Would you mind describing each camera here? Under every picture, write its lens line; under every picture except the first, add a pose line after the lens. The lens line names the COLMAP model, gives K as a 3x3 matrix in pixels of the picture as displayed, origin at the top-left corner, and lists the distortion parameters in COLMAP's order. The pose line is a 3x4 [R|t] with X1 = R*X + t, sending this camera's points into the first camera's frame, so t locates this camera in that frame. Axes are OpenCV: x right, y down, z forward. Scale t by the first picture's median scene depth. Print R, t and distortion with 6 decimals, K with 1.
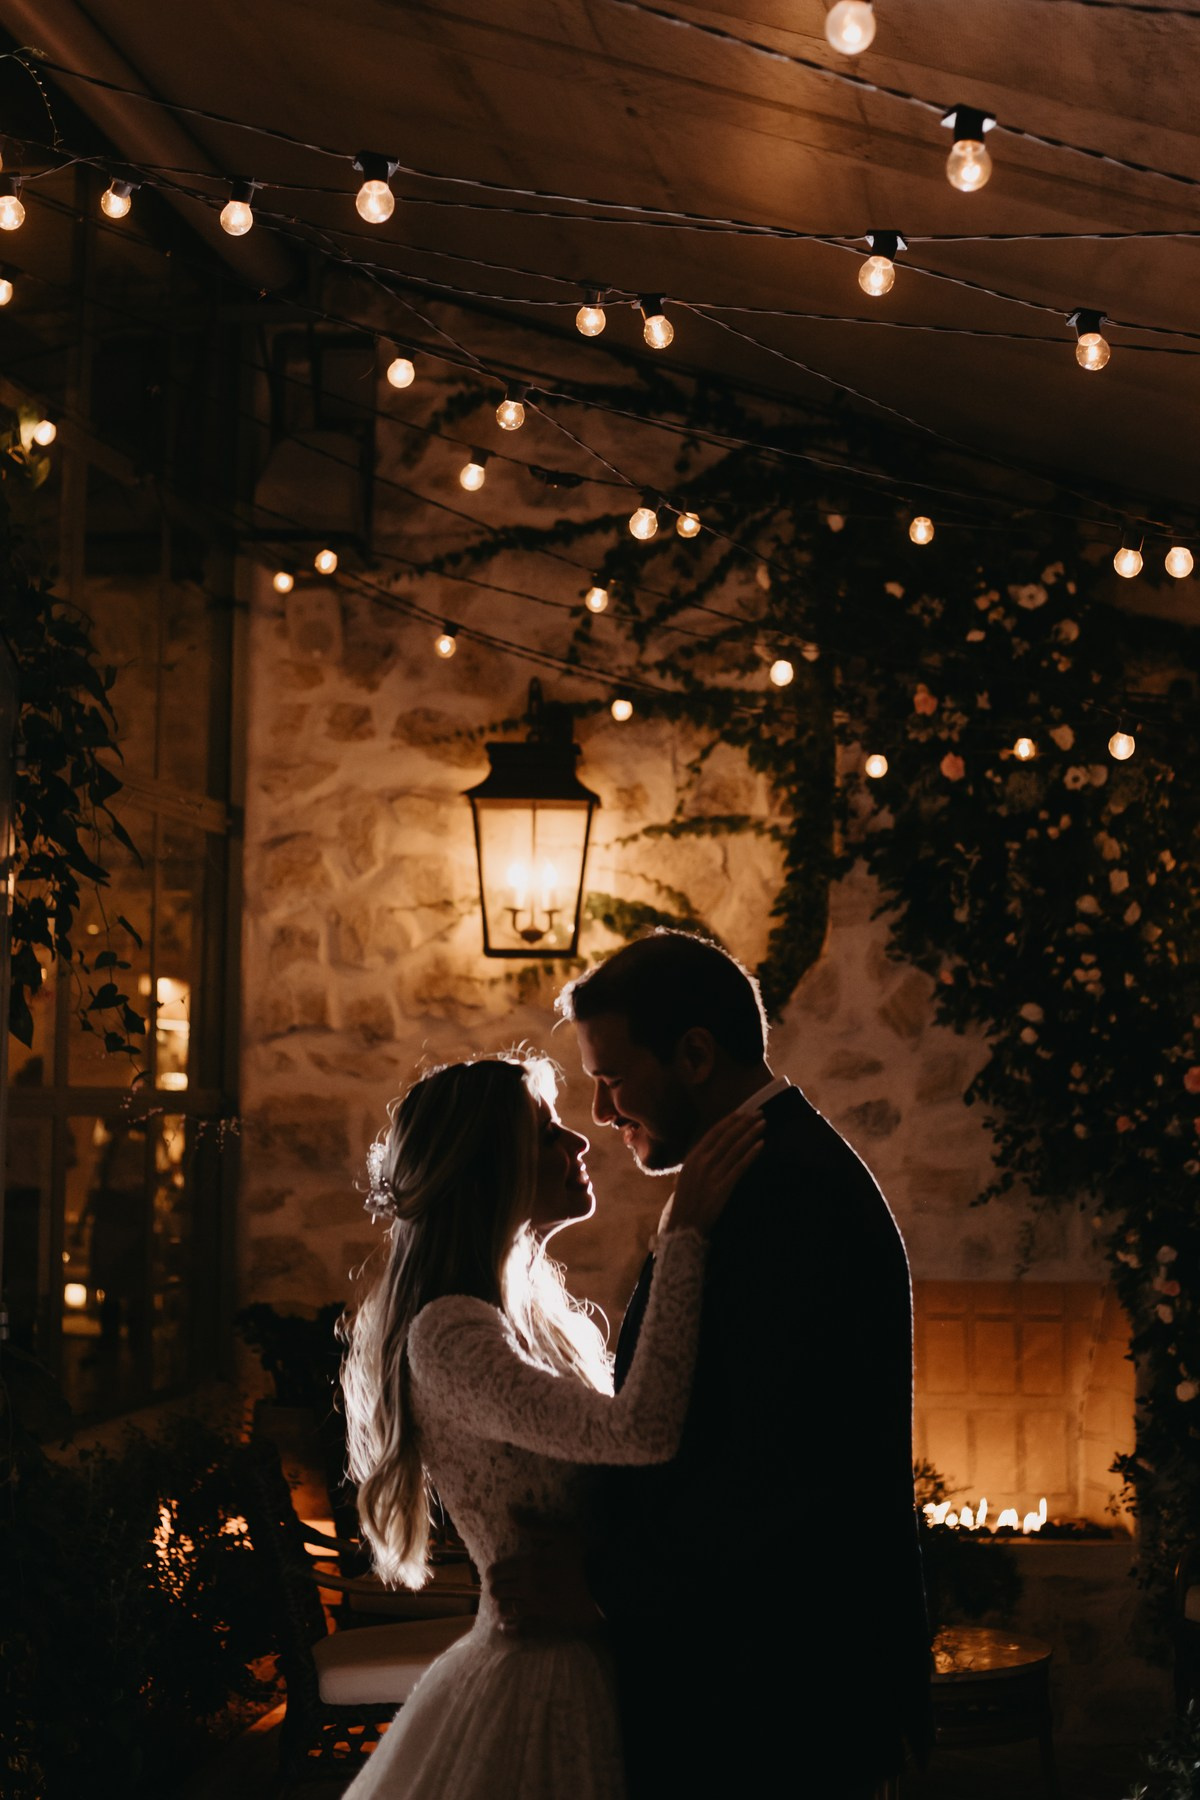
lens RADIAL K [[3118.7, 0, 600.3], [0, 3118.7, 748.3], [0, 0, 1]] dist [-0.066761, -0.153003]
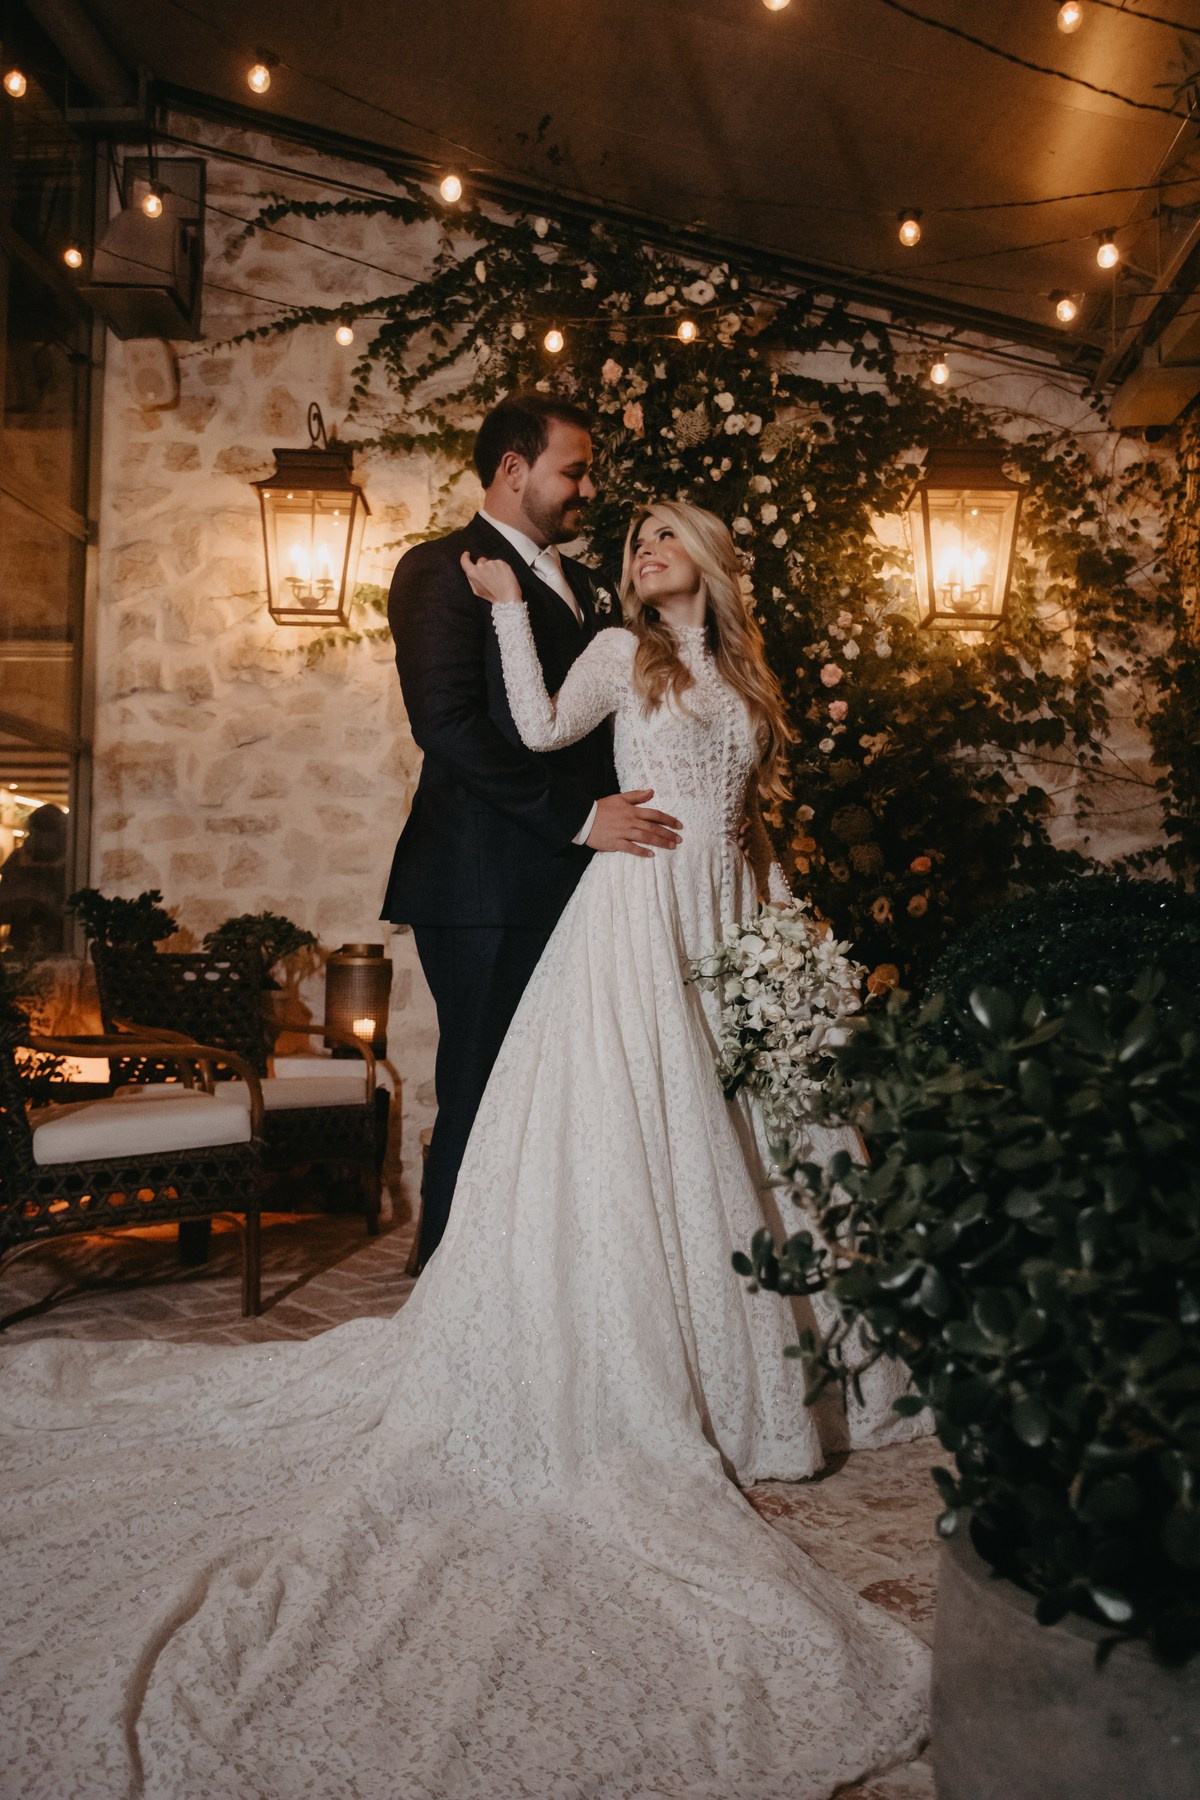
lens RADIAL K [[1507.3, 0, 598.5], [0, 1507.3, 877.8], [0, 0, 1]] dist [0.002520, 0.020862]
pose [[0.998510, 0.008090, 0.053960, 0.061368], [-0.010798, 0.998687, 0.050082, 0.135571], [-0.053484, -0.050590, 0.997286, 0.361889]]
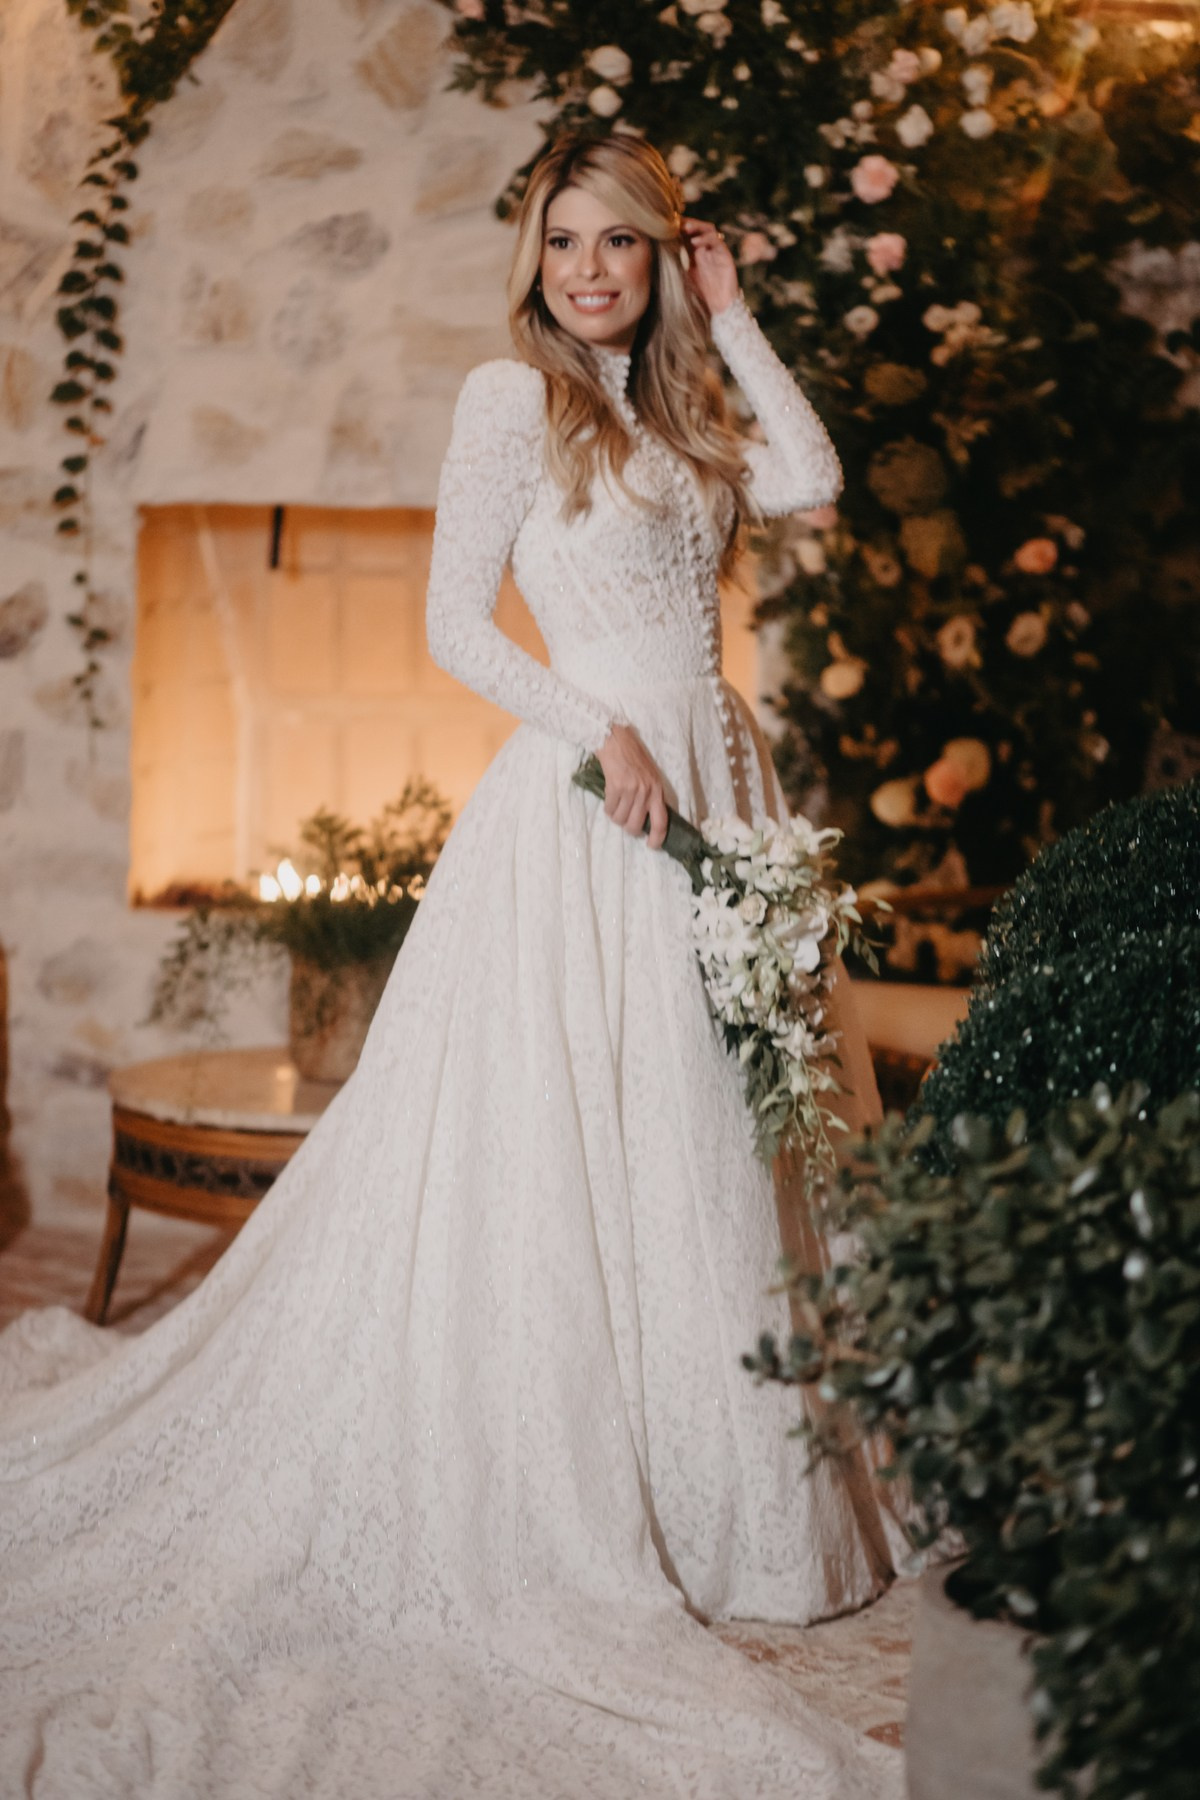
lens RADIAL K [[4566.8, 0, 600.0], [0, 4566.8, 900.0], [0, 0, 1]] dist [-0.006703, -1.217030]
pose [[0.989490, -0.003336, 0.144566, 0.007033], [-0.029045, 0.974774, 0.221295, 0.041559], [-0.141657, -0.223168, 0.964432, 0.094960]]
